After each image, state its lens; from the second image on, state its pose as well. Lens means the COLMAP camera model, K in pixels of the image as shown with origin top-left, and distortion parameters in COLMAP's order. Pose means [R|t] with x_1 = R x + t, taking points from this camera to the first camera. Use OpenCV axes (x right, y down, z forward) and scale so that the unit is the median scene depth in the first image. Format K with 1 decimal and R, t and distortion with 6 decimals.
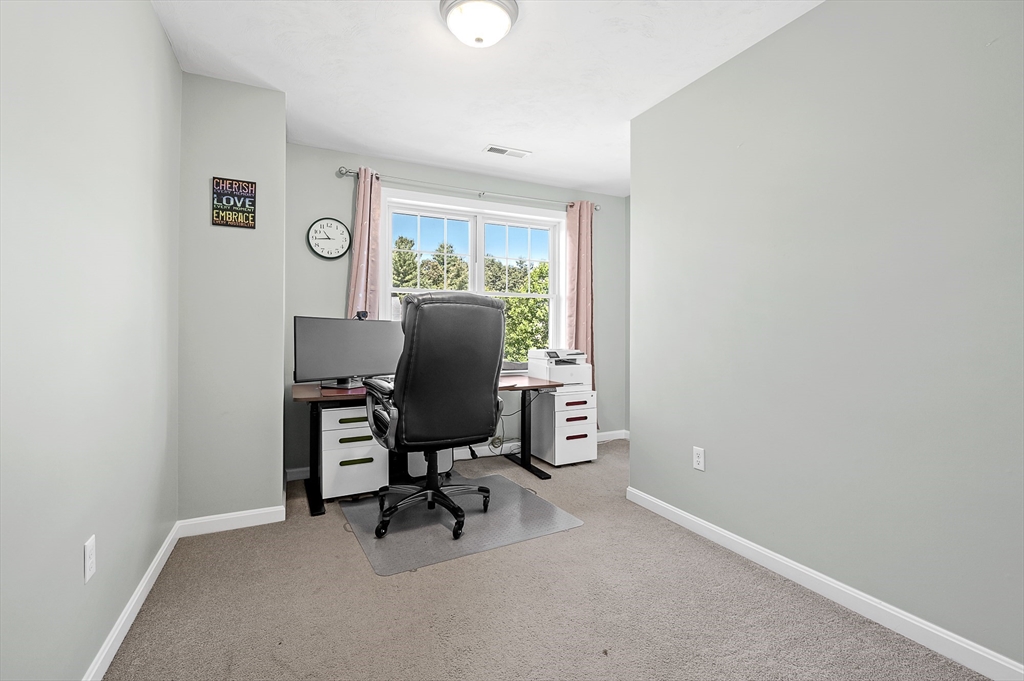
lens RADIAL K [[468.6, 0, 514.7], [0, 468.6, 334.8], [0, 0, 1]] dist [0.002237, -0.001212]
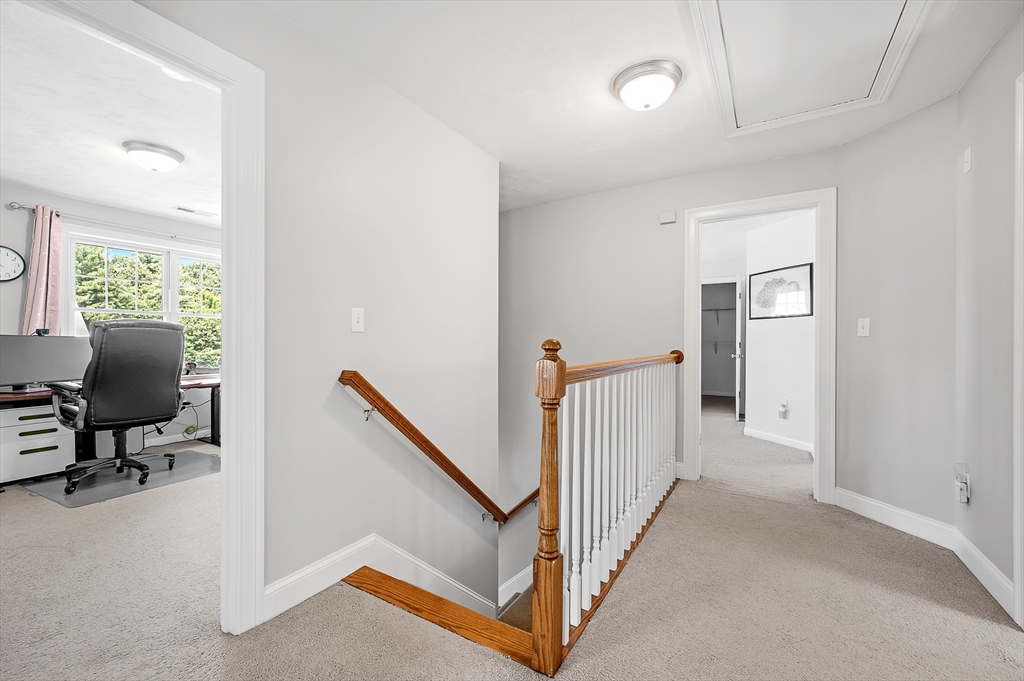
lens RADIAL K [[416.3, 0, 513.1], [0, 416.3, 346.0], [0, 0, 1]] dist [-0.001625, 0.001476]
pose [[0.842602, -0.005407, 0.538509, 0.131101], [0.002866, 0.999980, 0.005556, -0.009181], [-0.538529, -0.003139, 0.842601, -0.615577]]
